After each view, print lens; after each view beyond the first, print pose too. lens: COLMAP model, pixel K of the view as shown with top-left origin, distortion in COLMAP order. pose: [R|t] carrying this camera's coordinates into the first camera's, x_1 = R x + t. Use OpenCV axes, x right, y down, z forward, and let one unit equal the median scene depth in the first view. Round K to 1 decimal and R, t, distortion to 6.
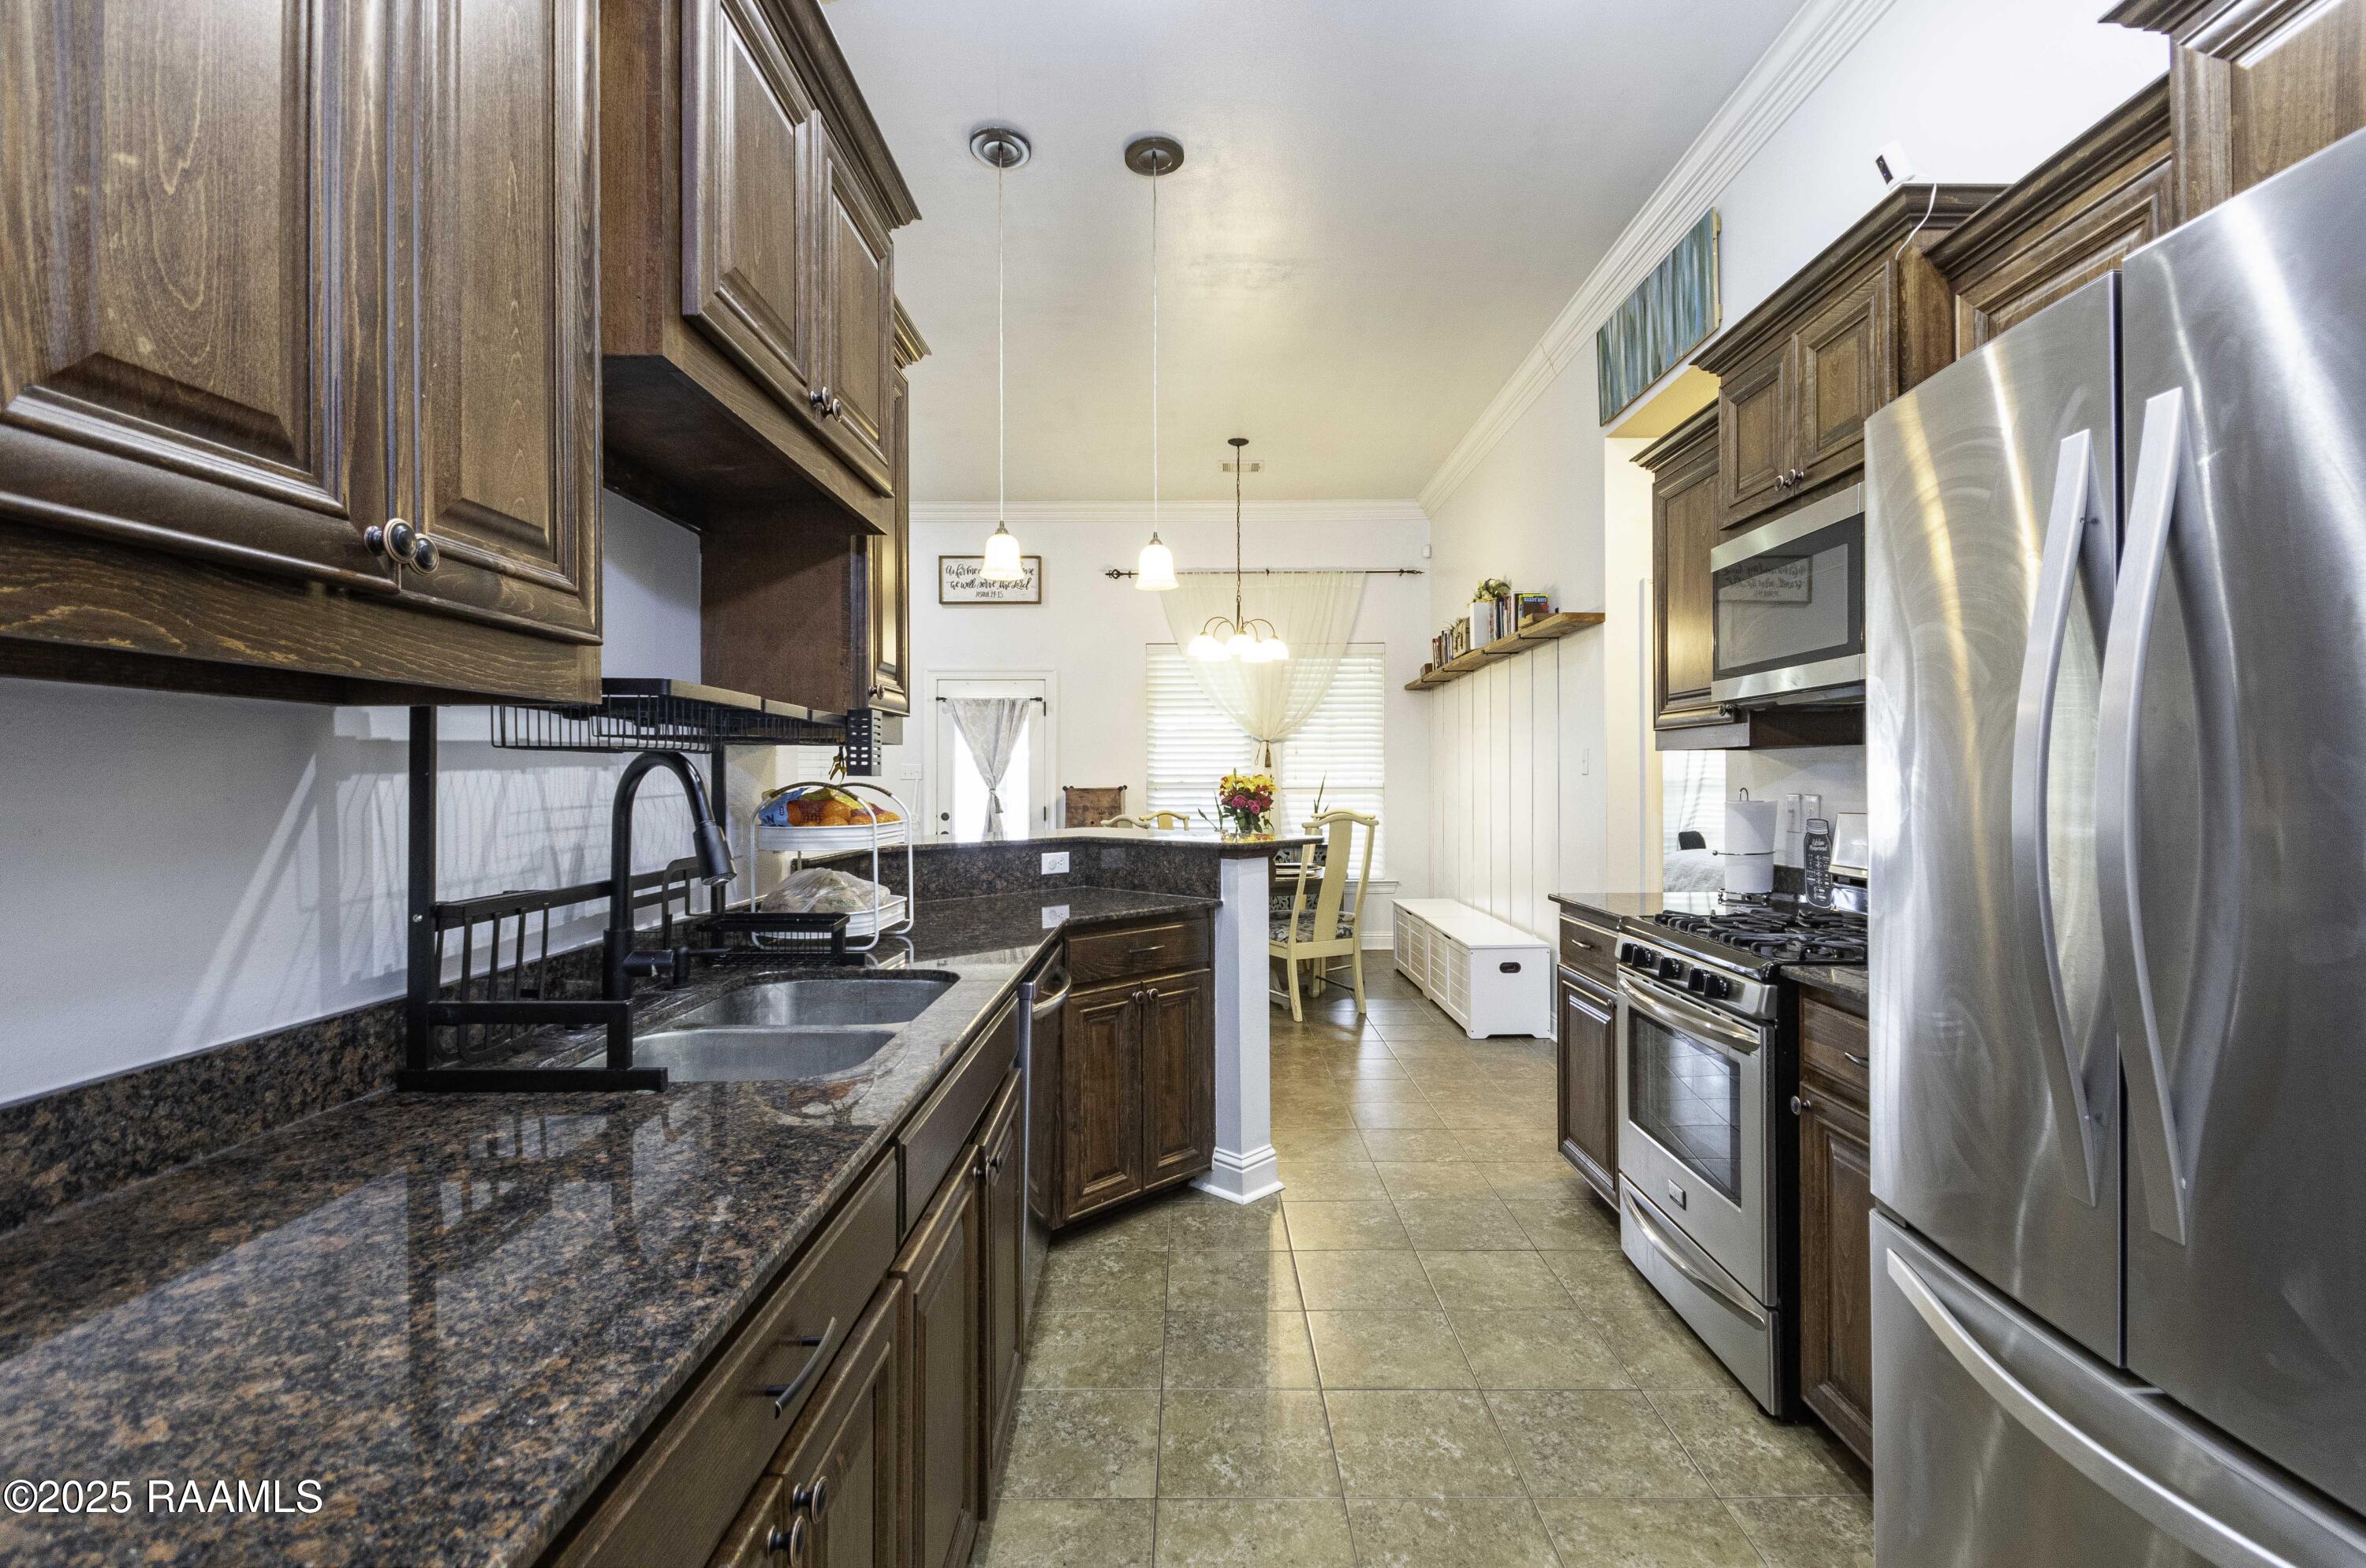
lens RADIAL K [[1100.9, 0, 1187.8], [0, 1100.9, 783.6], [0, 0, 1]] dist [-0.001358, -0.000828]
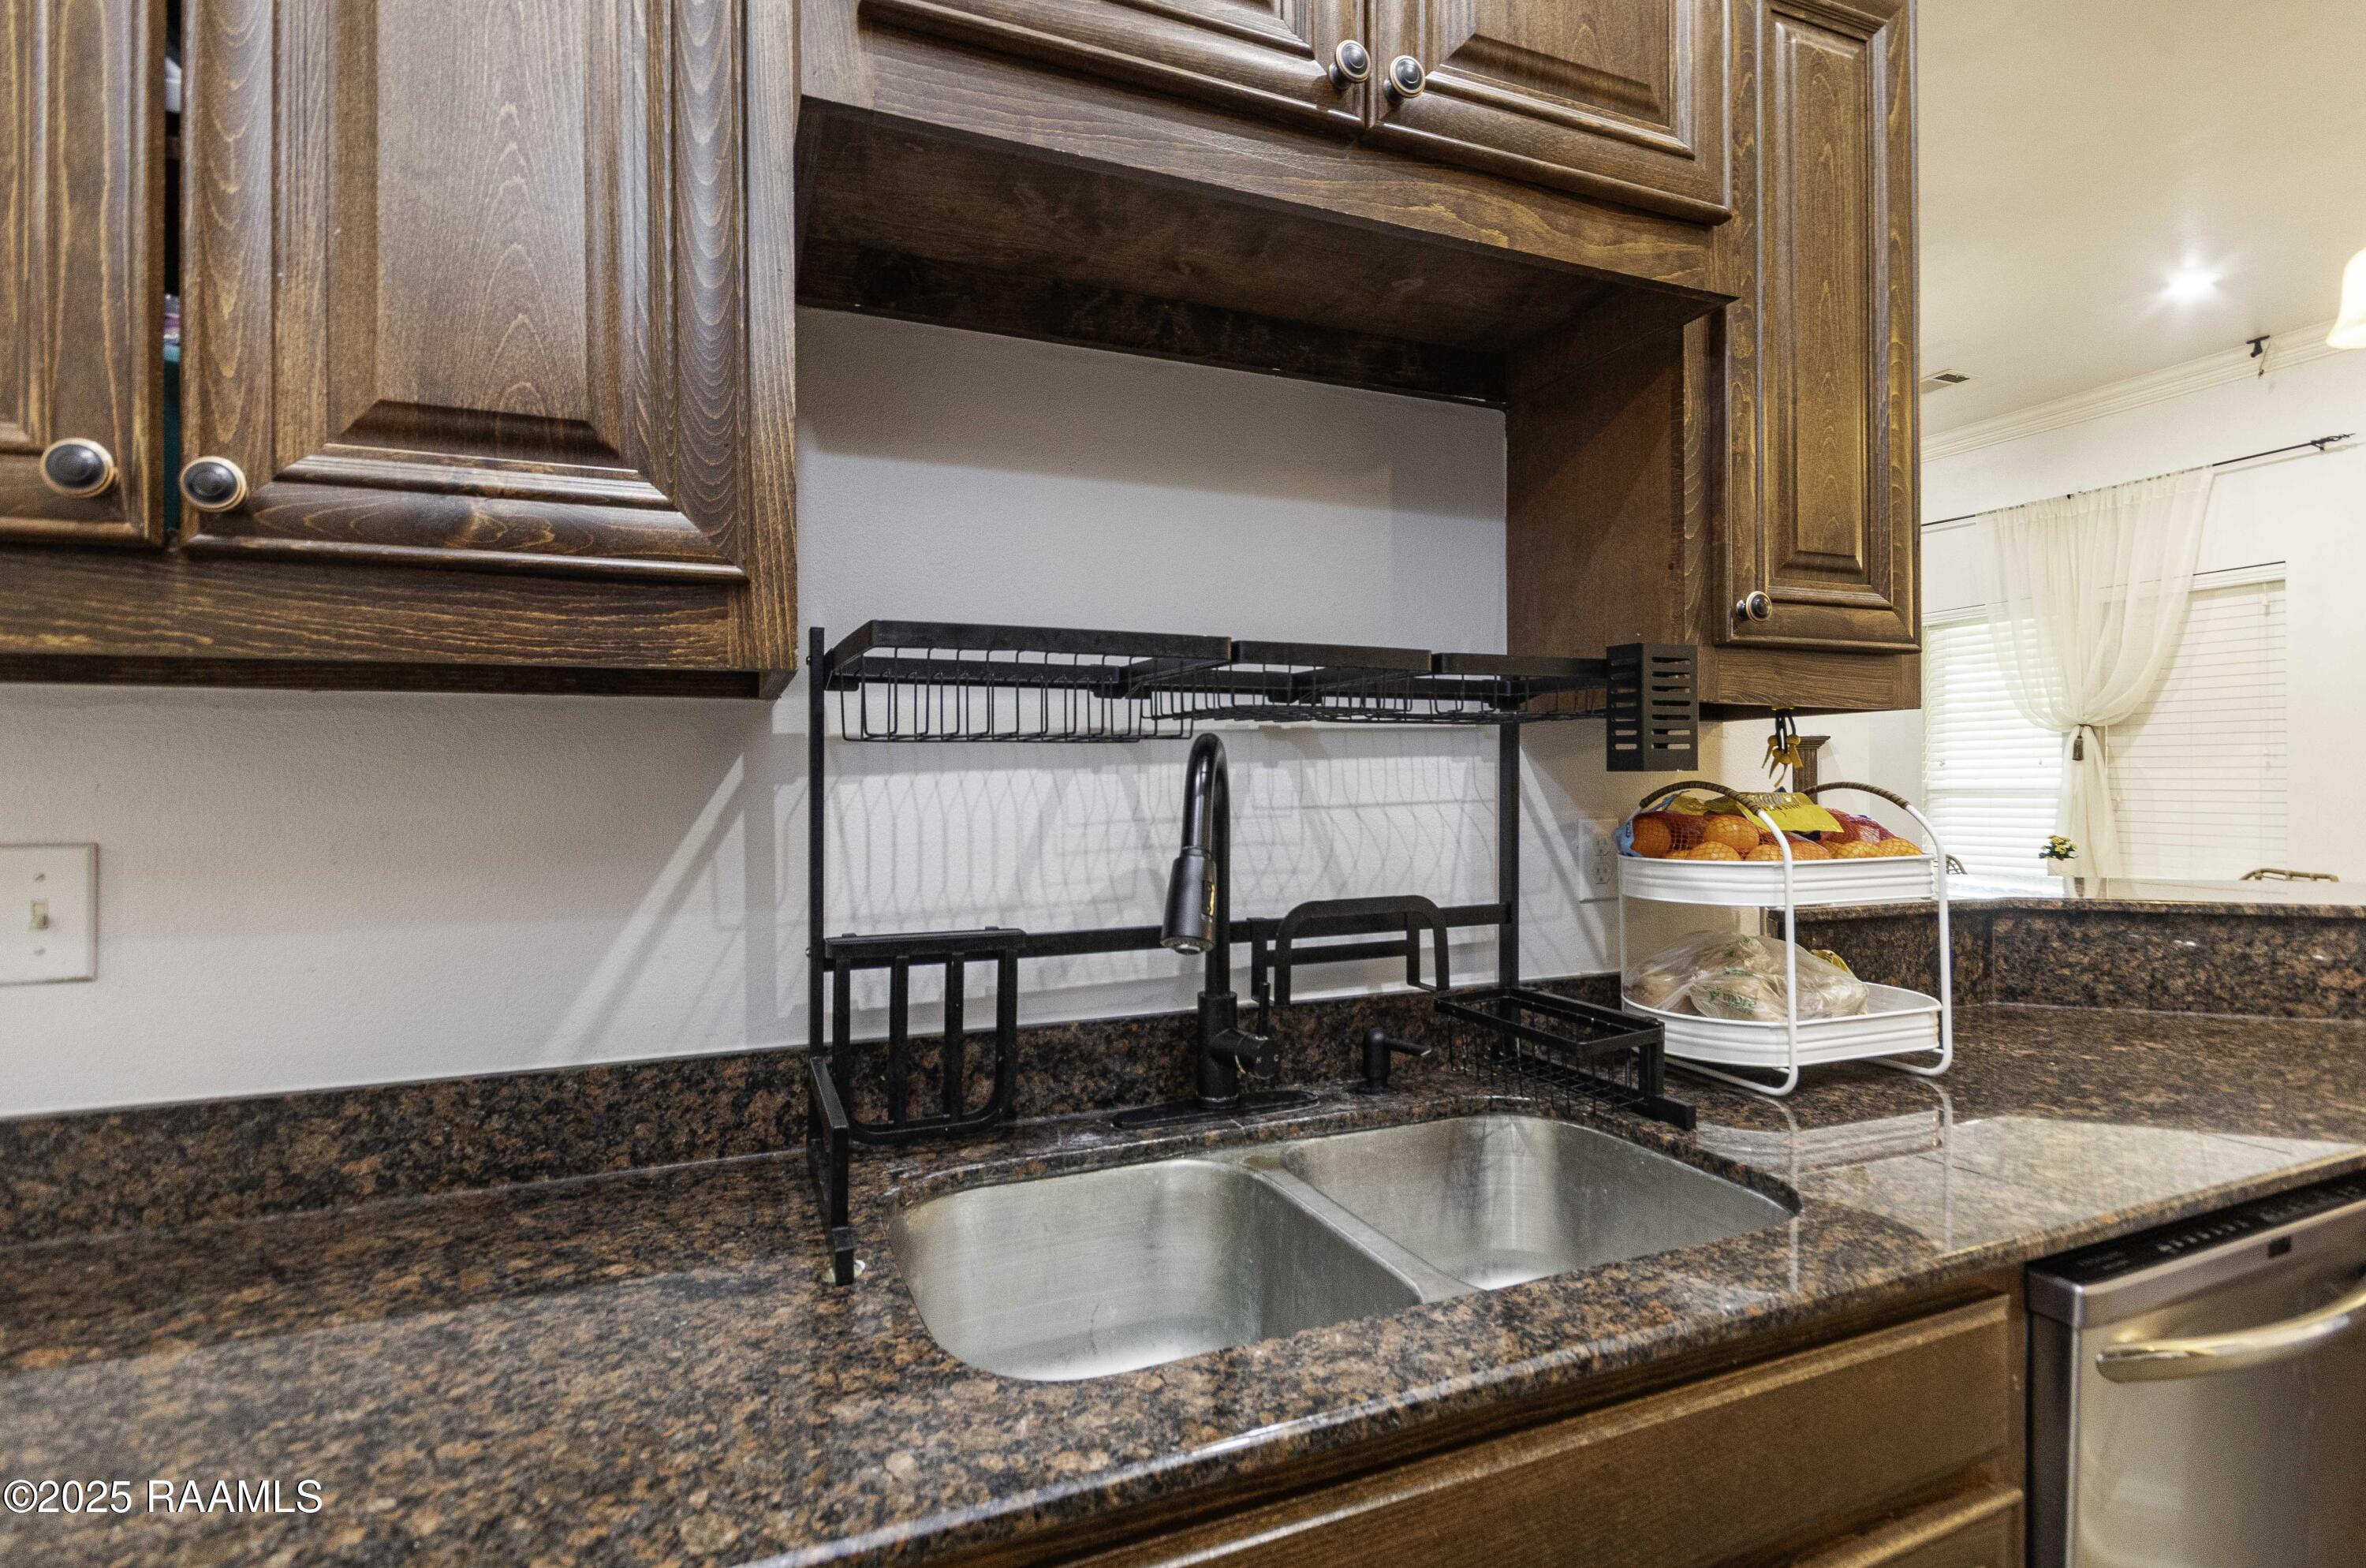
lens RADIAL K [[1139.5, 0, 1183.0], [0, 1139.5, 784.0], [0, 0, 1]] dist [0.015961, -0.012183]
pose [[0.390043, 0.000707, -0.920796, 0.195252], [0.002683, 0.999995, 0.001904, -0.003892], [0.920793, -0.003213, 0.390039, 0.936982]]
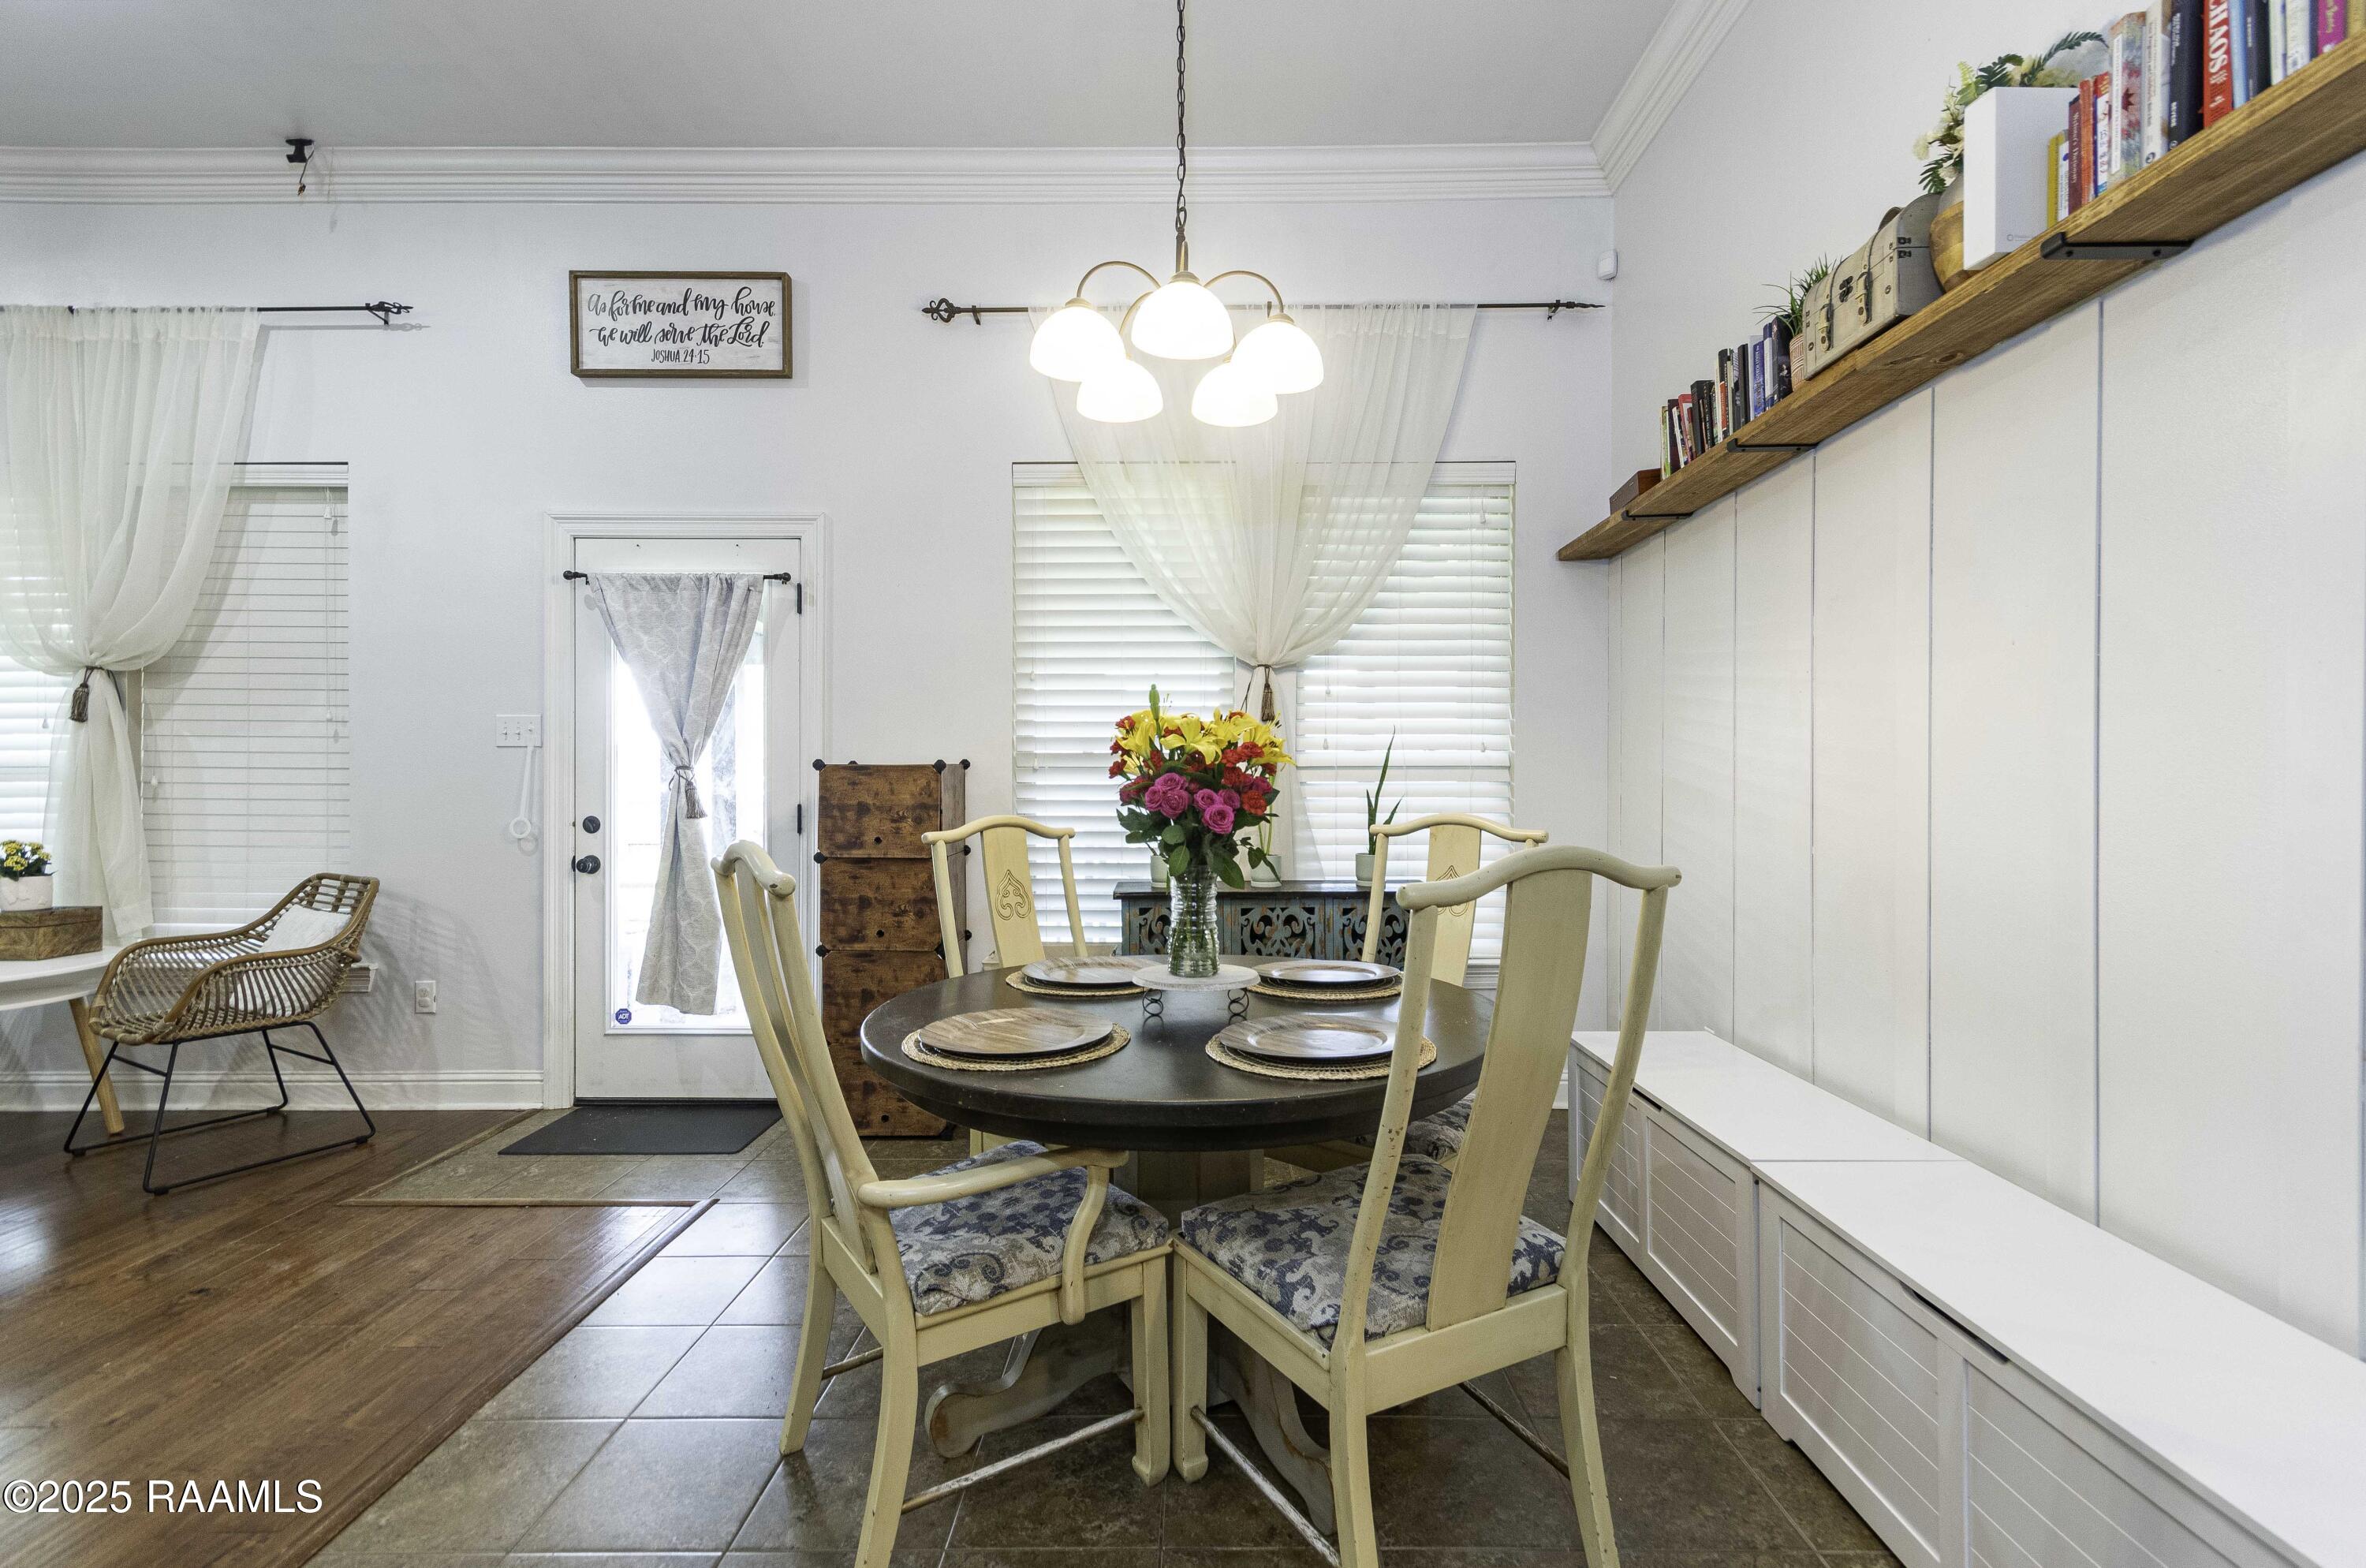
lens RADIAL K [[1091.4, 0, 1188.8], [0, 1091.4, 780.3], [0, 0, 1]] dist [0.013434, -0.000349]
pose [[0.999987, 0.003541, -0.003796, 0.236134], [-0.003531, 0.999990, 0.002677, 0.050294], [0.003806, -0.002663, 0.999989, 3.052775]]
